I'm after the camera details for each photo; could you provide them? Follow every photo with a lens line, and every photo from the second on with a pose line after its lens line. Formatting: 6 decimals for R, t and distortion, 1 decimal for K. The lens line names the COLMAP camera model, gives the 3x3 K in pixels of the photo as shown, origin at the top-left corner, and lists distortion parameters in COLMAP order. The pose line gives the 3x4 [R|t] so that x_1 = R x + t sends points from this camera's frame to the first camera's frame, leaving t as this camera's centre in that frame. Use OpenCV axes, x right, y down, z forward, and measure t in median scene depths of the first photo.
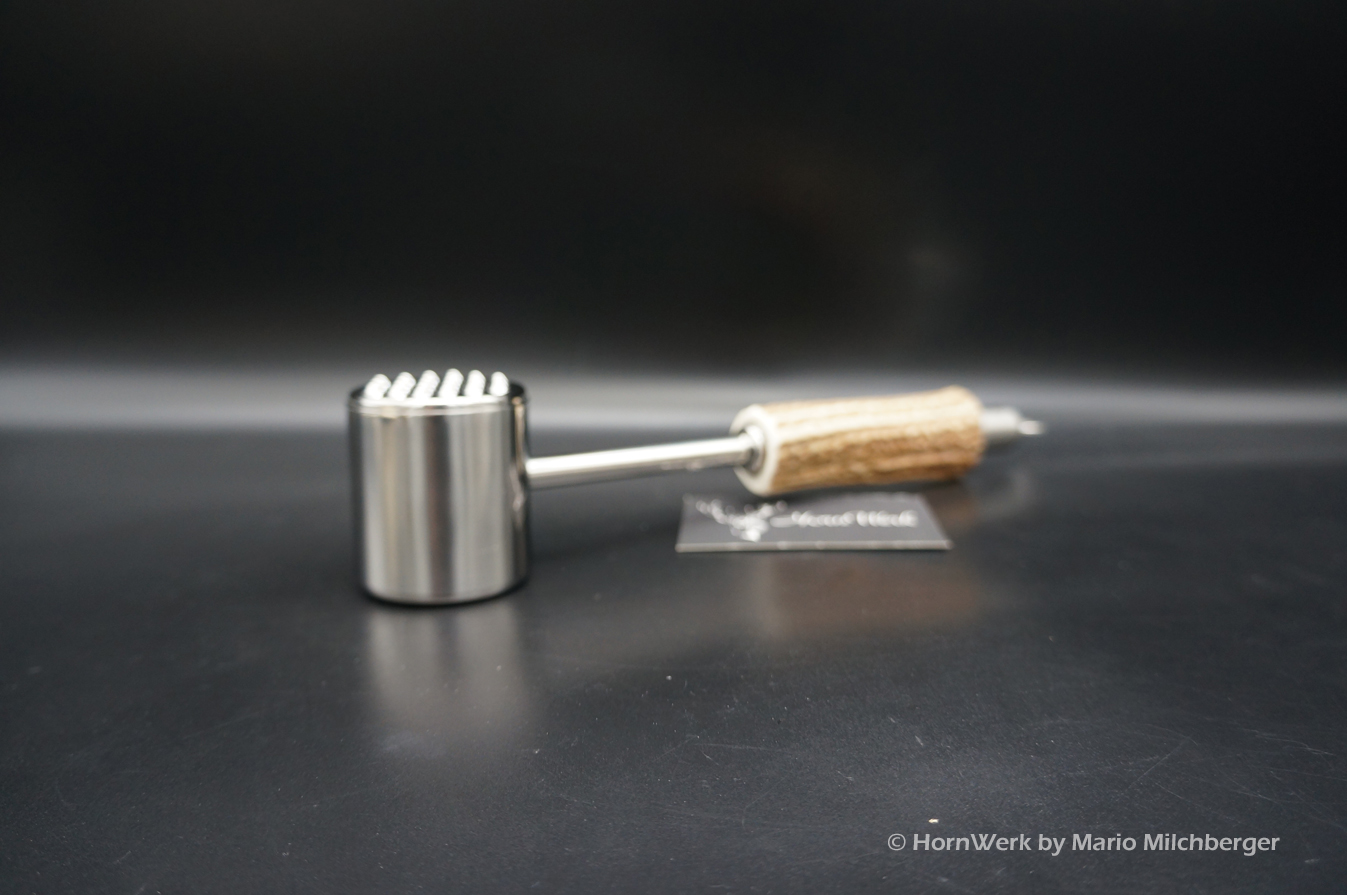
lens RADIAL K [[1052.8, 0, 681.3], [0, 1052.8, 448.5], [0, 0, 1]] dist [-0.009733, 0.015102]
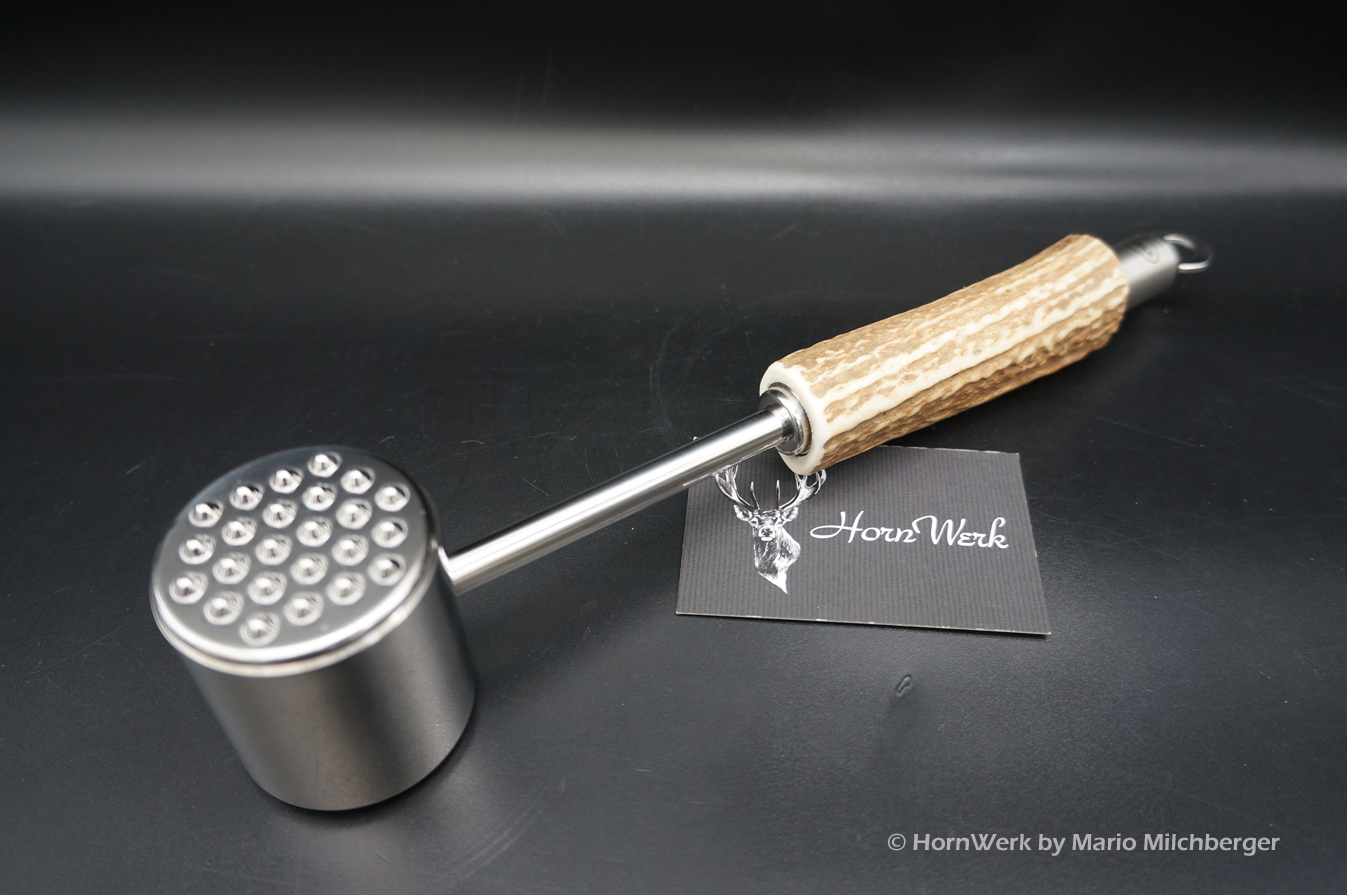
lens RADIAL K [[1052.8, 0, 672.4], [0, 1052.8, 443.2], [0, 0, 1]] dist [-0.009733, 0.015102]
pose [[0.999351, 0.018998, -0.030615, 0.012754], [0.000986, 0.834951, 0.550323, -0.375818], [0.036017, -0.549996, 0.834390, 0.422513]]
